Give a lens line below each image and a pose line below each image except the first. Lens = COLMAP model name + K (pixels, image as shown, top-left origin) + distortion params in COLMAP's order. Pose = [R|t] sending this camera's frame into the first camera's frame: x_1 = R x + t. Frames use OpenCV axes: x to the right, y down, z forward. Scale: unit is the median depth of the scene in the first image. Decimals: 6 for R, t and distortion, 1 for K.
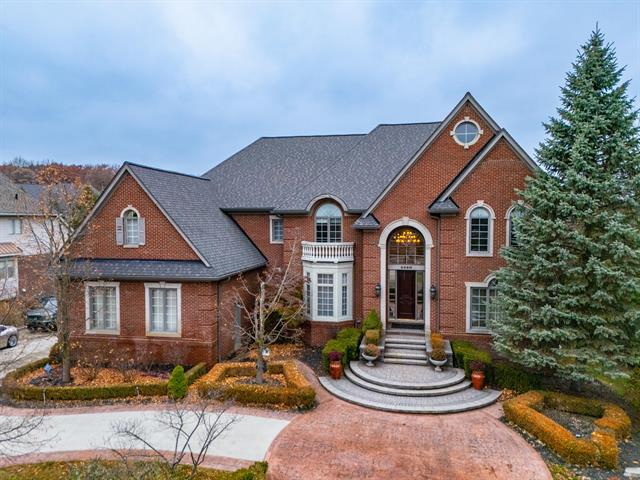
lens RADIAL K [[466.9, 0, 322.0], [0, 466.9, 240.7], [0, 0, 1]] dist [0.086933, -0.090638]
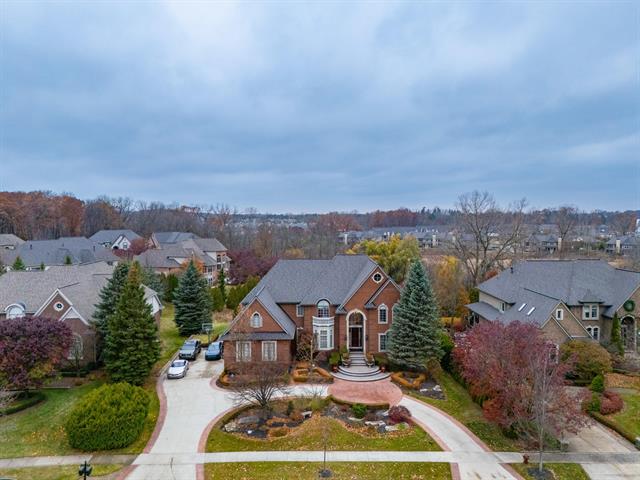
lens RADIAL K [[466.9, 0, 322.0], [0, 466.9, 240.7], [0, 0, 1]] dist [0.086933, -0.090638]
pose [[0.978365, -0.010918, 0.206597, -0.566441], [0.010435, 0.999940, 0.003426, -0.461013], [-0.206622, -0.001196, 0.978420, -1.577802]]
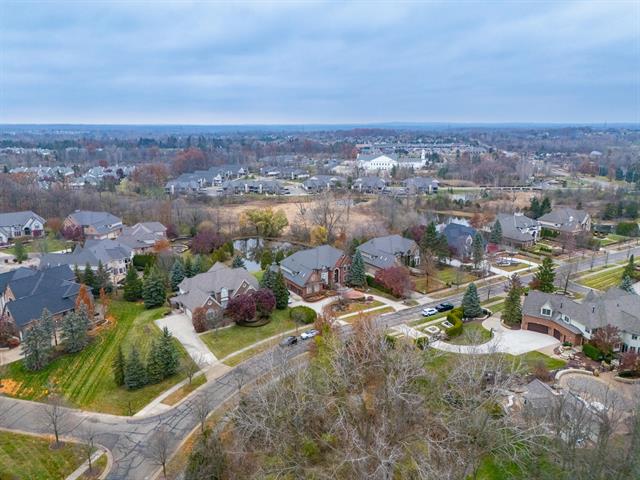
lens RADIAL K [[466.9, 0, 322.0], [0, 466.9, 240.7], [0, 0, 1]] dist [0.086933, -0.090638]
pose [[0.726041, -0.164482, 0.667691, -4.902372], [0.034070, 0.978384, 0.203971, -2.011802], [-0.686807, -0.125343, 0.715951, -4.088281]]
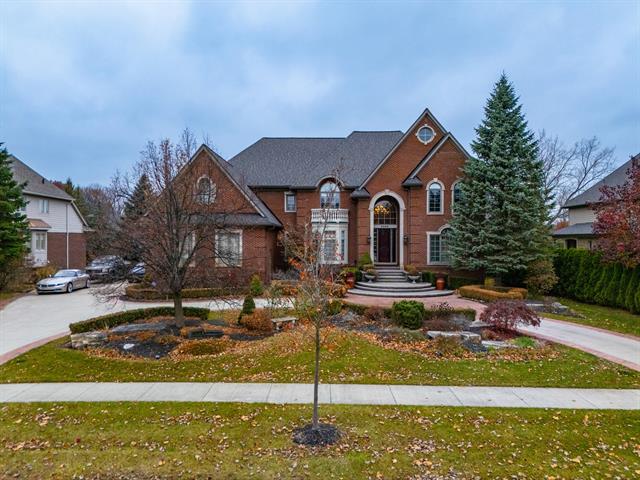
lens RADIAL K [[466.9, 0, 322.0], [0, 466.9, 240.7], [0, 0, 1]] dist [0.086933, -0.090638]
pose [[0.983828, 0.000601, 0.179114, -0.303502], [0.007419, 0.999000, -0.044101, 0.183532], [-0.178961, 0.044716, 0.982839, -0.434046]]
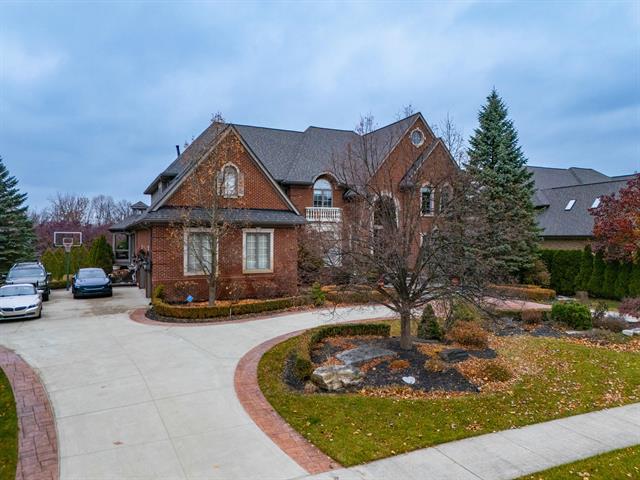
lens RADIAL K [[466.9, 0, 322.0], [0, 466.9, 240.7], [0, 0, 1]] dist [0.086933, -0.090638]
pose [[0.806982, 0.000650, 0.590576, -0.882866], [0.025509, 0.999028, -0.035956, 0.162999], [-0.590025, 0.044081, 0.806181, -0.056824]]
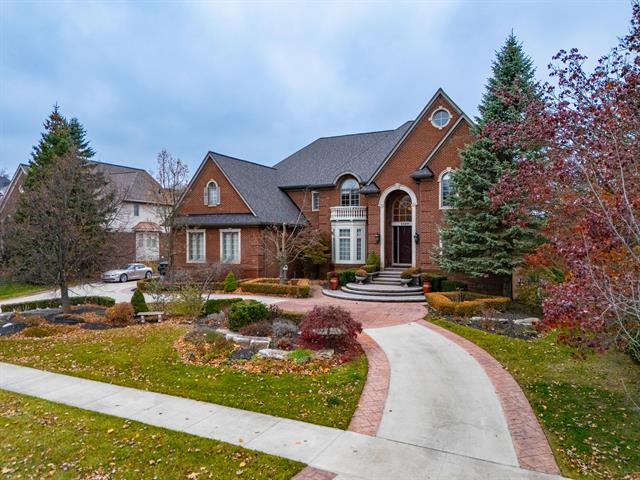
lens RADIAL K [[466.9, 0, 322.0], [0, 466.9, 240.7], [0, 0, 1]] dist [0.086933, -0.090638]
pose [[0.963289, 0.000240, -0.268465, 0.347223], [-0.012130, 0.999017, -0.042633, 0.183737], [0.268191, 0.044324, 0.962346, -0.371338]]
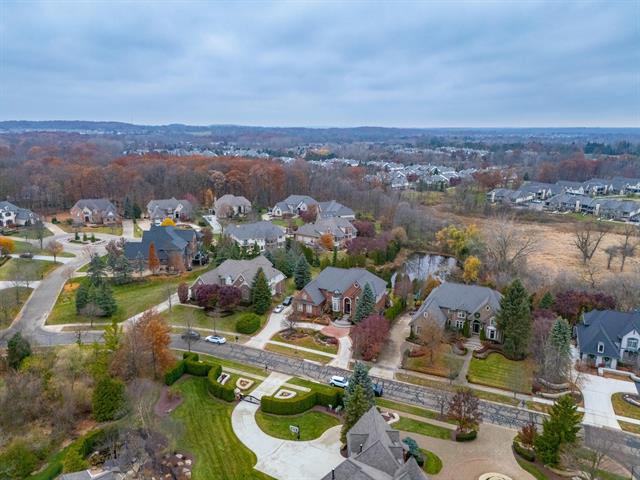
lens RADIAL K [[466.9, 0, 322.0], [0, 466.9, 240.7], [0, 0, 1]] dist [0.086933, -0.090638]
pose [[0.972042, 0.060525, -0.226871, 1.243729], [-0.017254, 0.982007, 0.188055, -1.982255], [0.234171, -0.178883, 0.955597, -4.946458]]
